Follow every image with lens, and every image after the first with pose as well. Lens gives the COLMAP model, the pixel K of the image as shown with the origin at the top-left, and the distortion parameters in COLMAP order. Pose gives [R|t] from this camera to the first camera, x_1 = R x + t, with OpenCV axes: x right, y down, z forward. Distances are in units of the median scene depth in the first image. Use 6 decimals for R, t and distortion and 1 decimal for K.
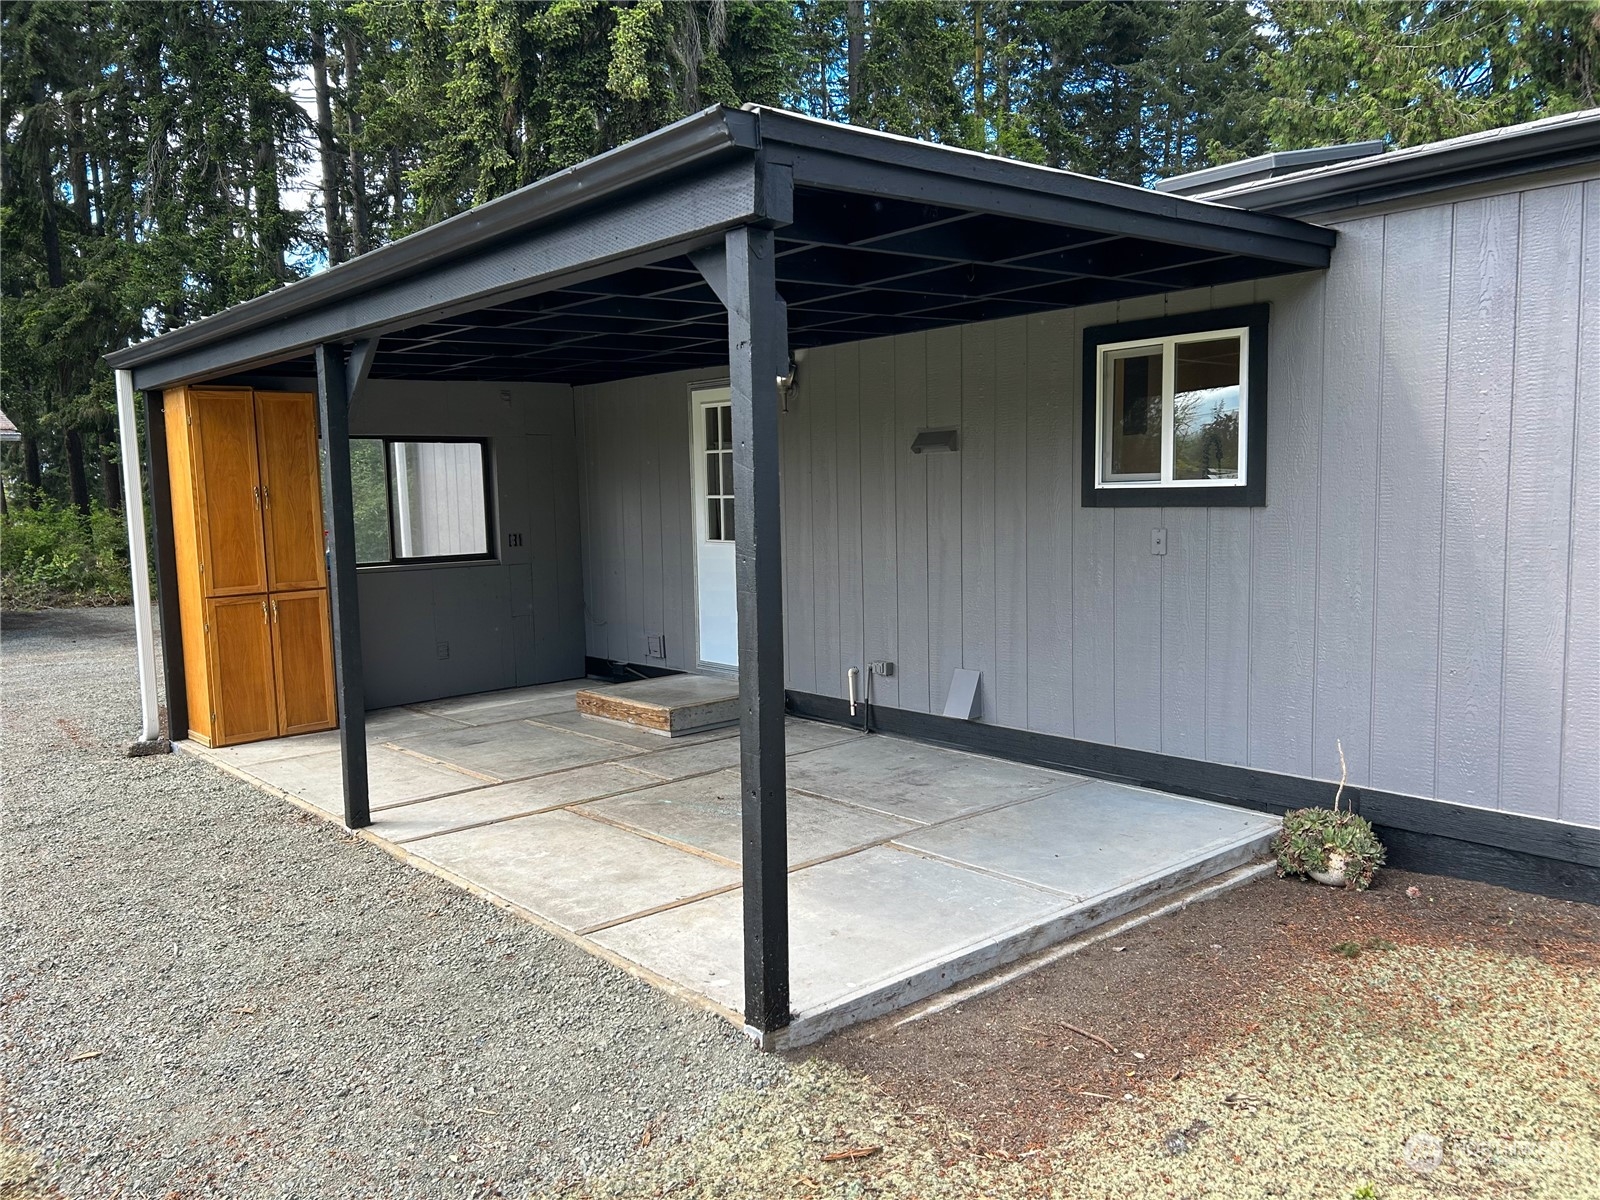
lens RADIAL K [[1235.8, 0, 831.6], [0, 1235.8, 601.1], [0, 0, 1]] dist [0.075736, -0.131475]
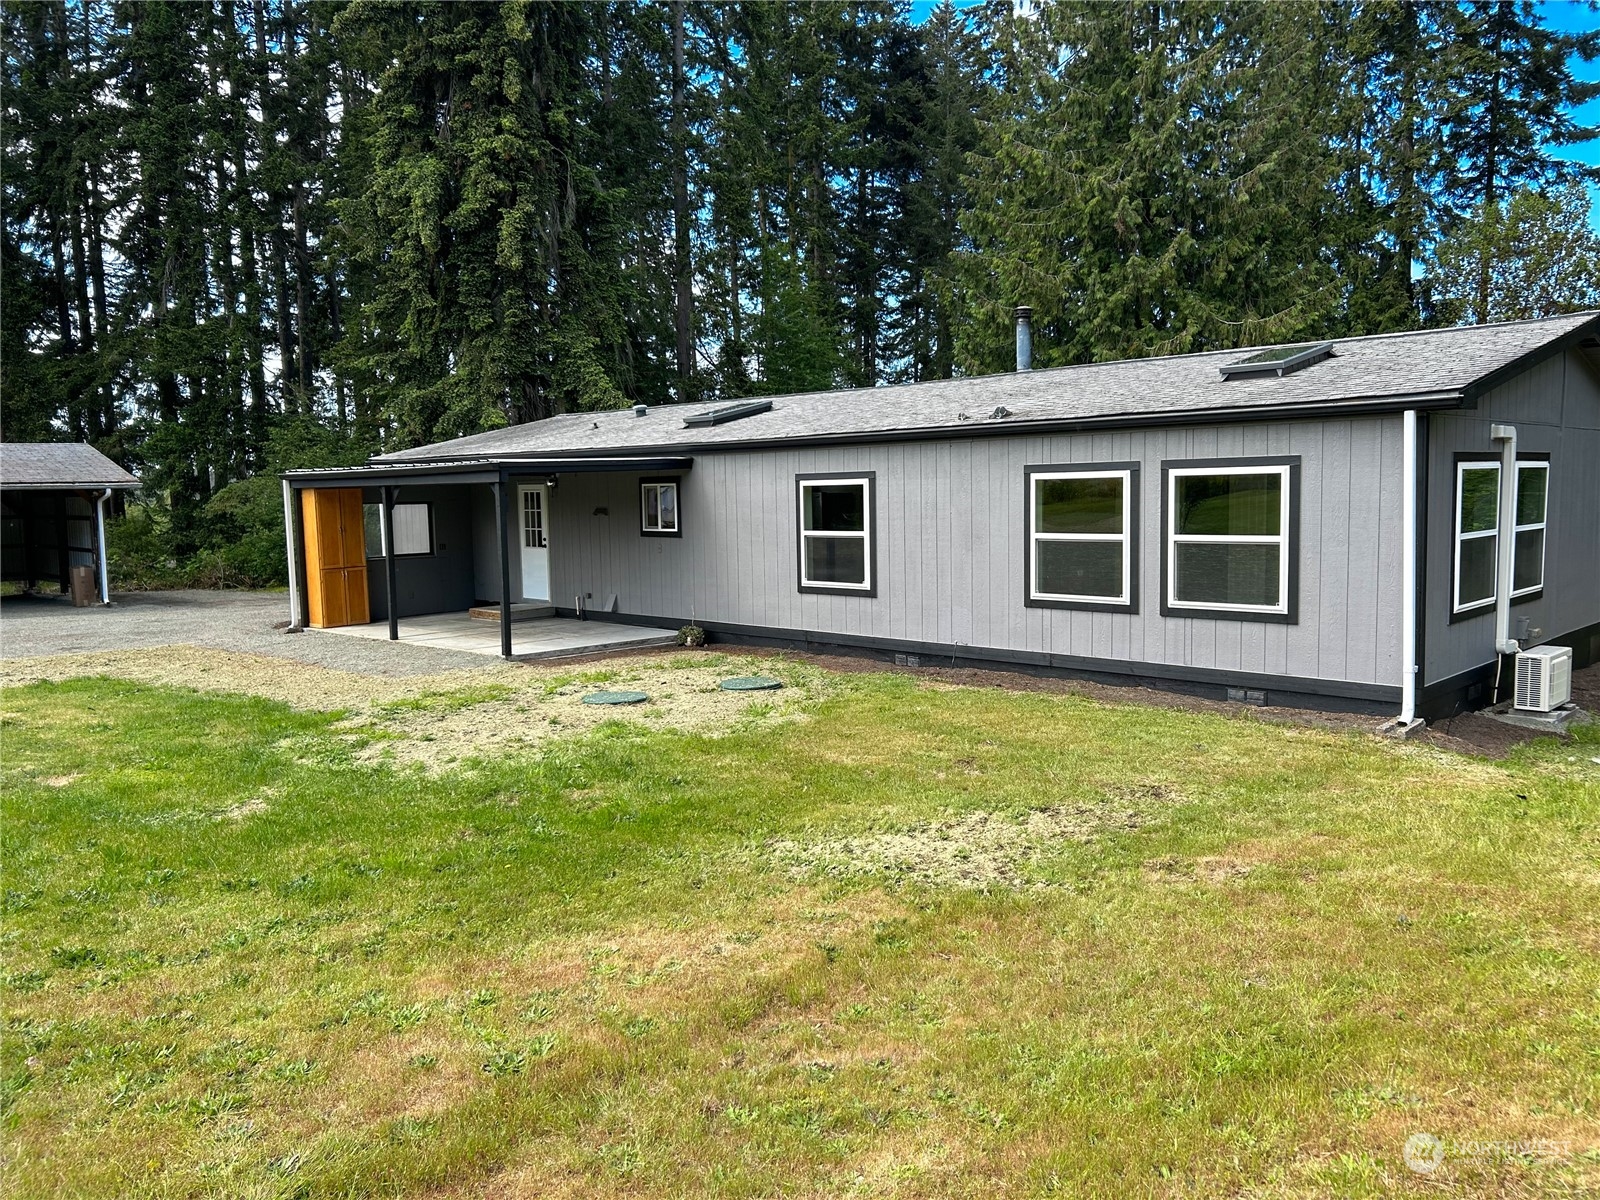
lens RADIAL K [[1216.2, 0, 803.0], [0, 1216.2, 600.6], [0, 0, 1]] dist [0.072578, -0.083710]
pose [[0.998762, -0.000584, 0.049751, 0.294771], [0.000844, 0.999986, -0.005200, 0.062546], [-0.049747, 0.005236, 0.998748, -1.282124]]
